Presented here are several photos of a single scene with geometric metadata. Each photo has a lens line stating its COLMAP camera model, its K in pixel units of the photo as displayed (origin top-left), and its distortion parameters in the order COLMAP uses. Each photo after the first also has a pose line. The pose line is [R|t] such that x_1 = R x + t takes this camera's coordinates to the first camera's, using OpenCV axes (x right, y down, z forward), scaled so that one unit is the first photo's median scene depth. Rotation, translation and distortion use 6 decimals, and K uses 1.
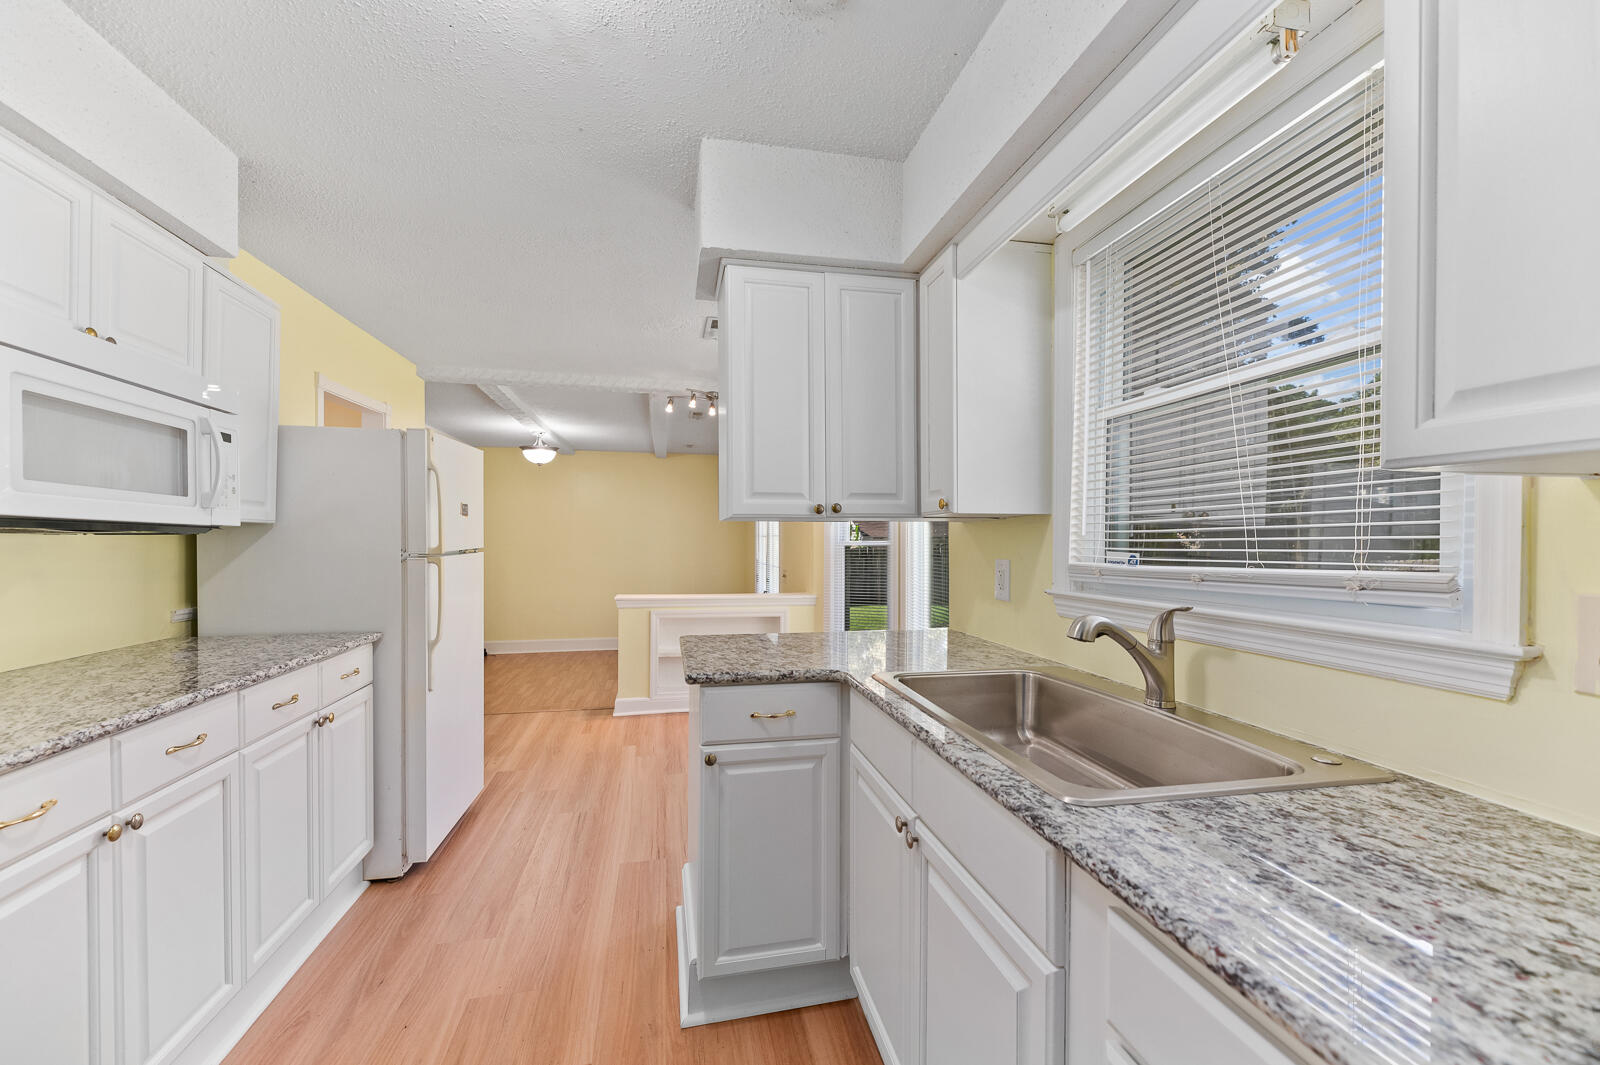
lens RADIAL K [[648.2, 0, 802.7], [0, 648.2, 547.4], [0, 0, 1]] dist [0.007563, -0.003192]
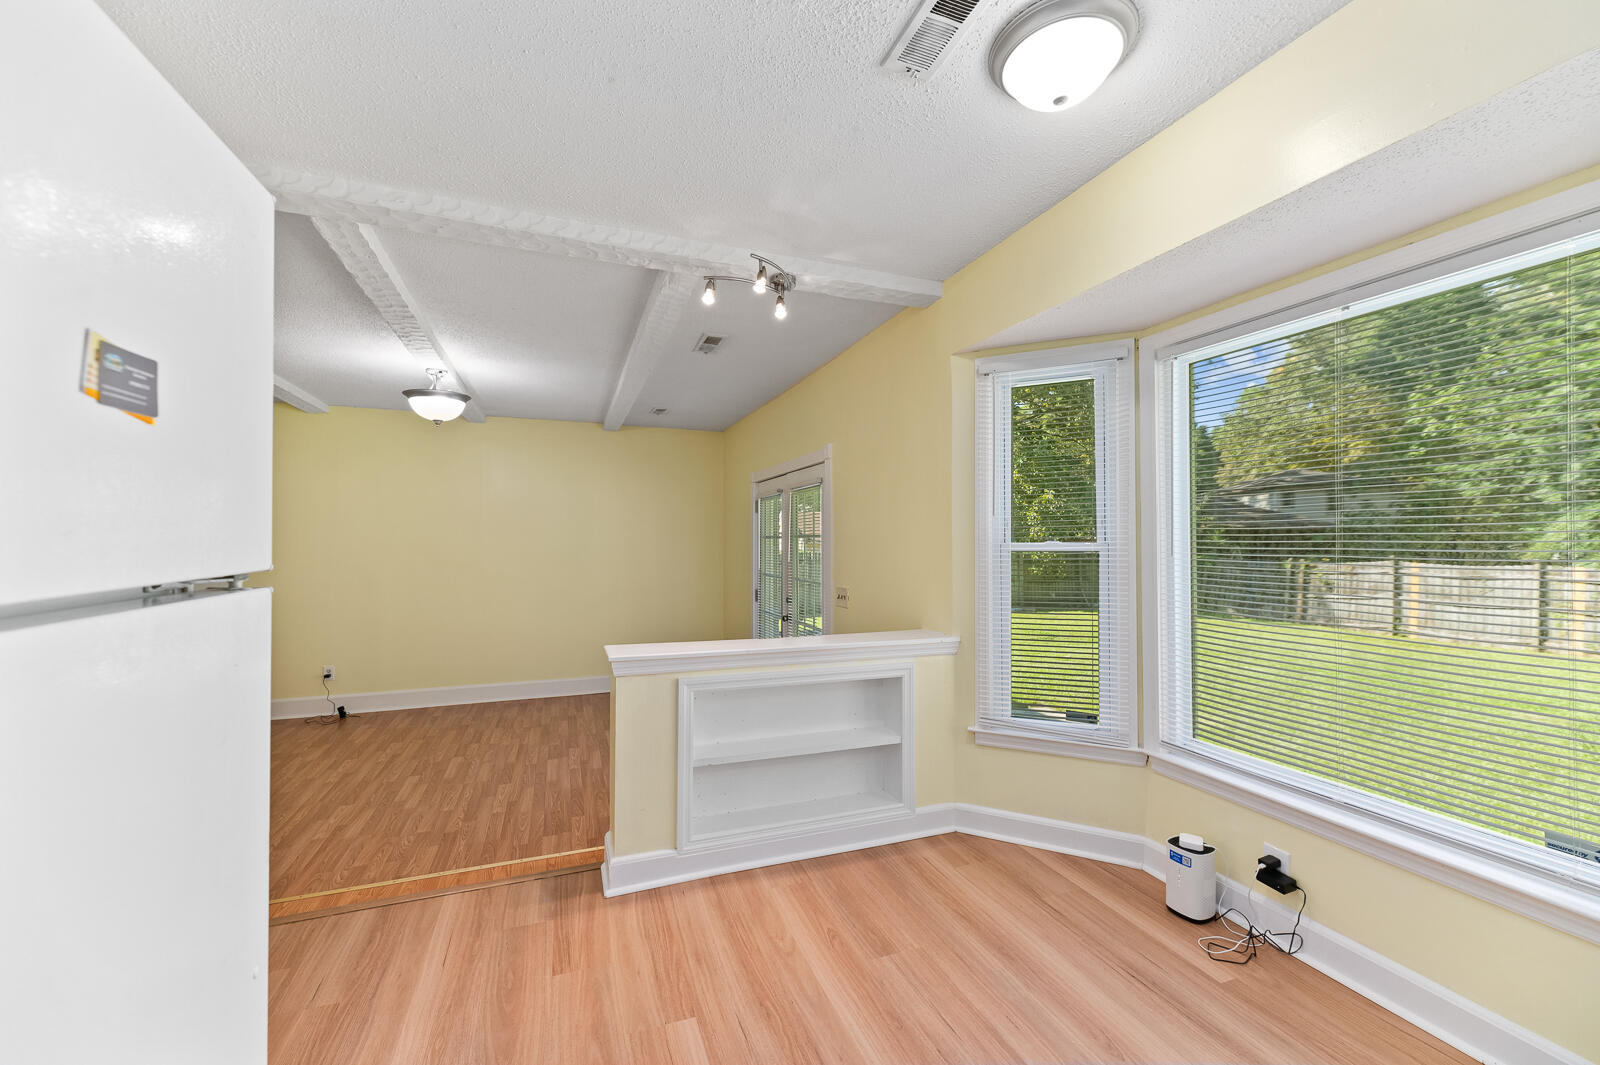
lens RADIAL K [[648.2, 0, 806.8], [0, 648.2, 534.6], [0, 0, 1]] dist [0.007563, -0.003192]
pose [[0.988516, -0.000130, 0.151119, -0.499549], [0.003634, 0.999731, -0.022909, -0.011333], [-0.151075, 0.023195, 0.988250, 1.111899]]
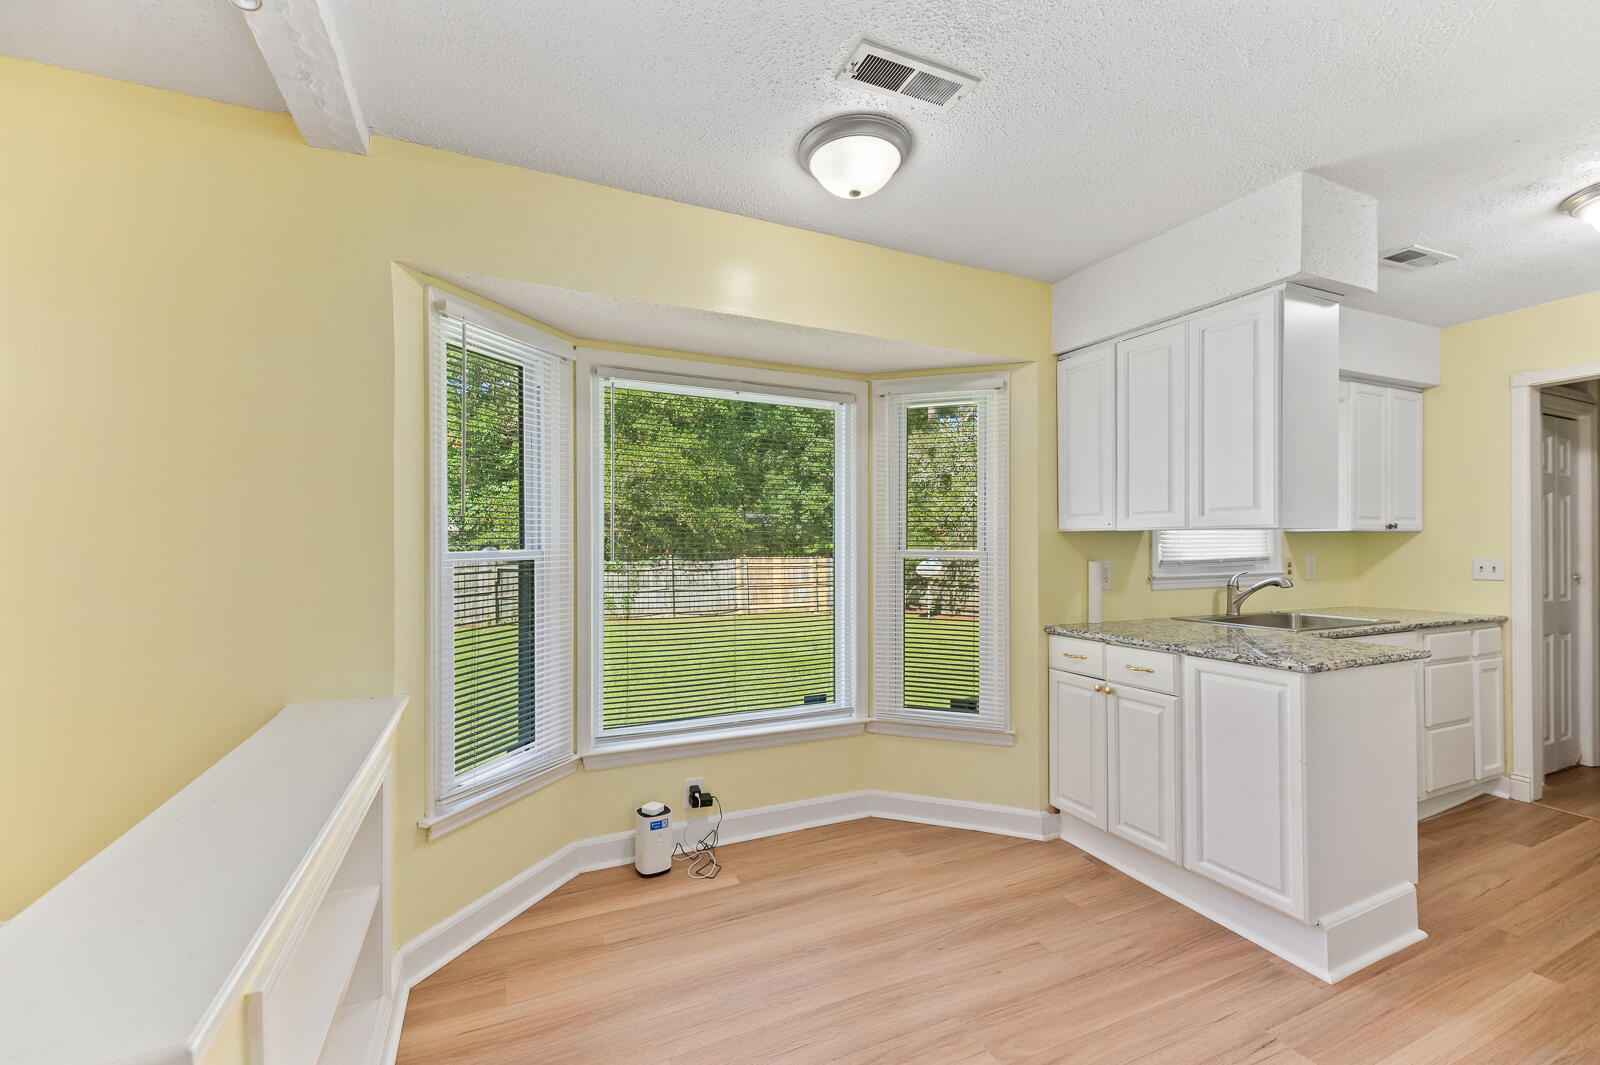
lens RADIAL K [[648.2, 0, 800.1], [0, 648.2, 544.9], [0, 0, 1]] dist [0.007563, -0.003192]
pose [[-0.209020, -0.000874, 0.977911, -0.996859], [0.016310, 0.999857, 0.004379, -0.028656], [-0.977775, 0.016865, -0.208976, 2.109421]]
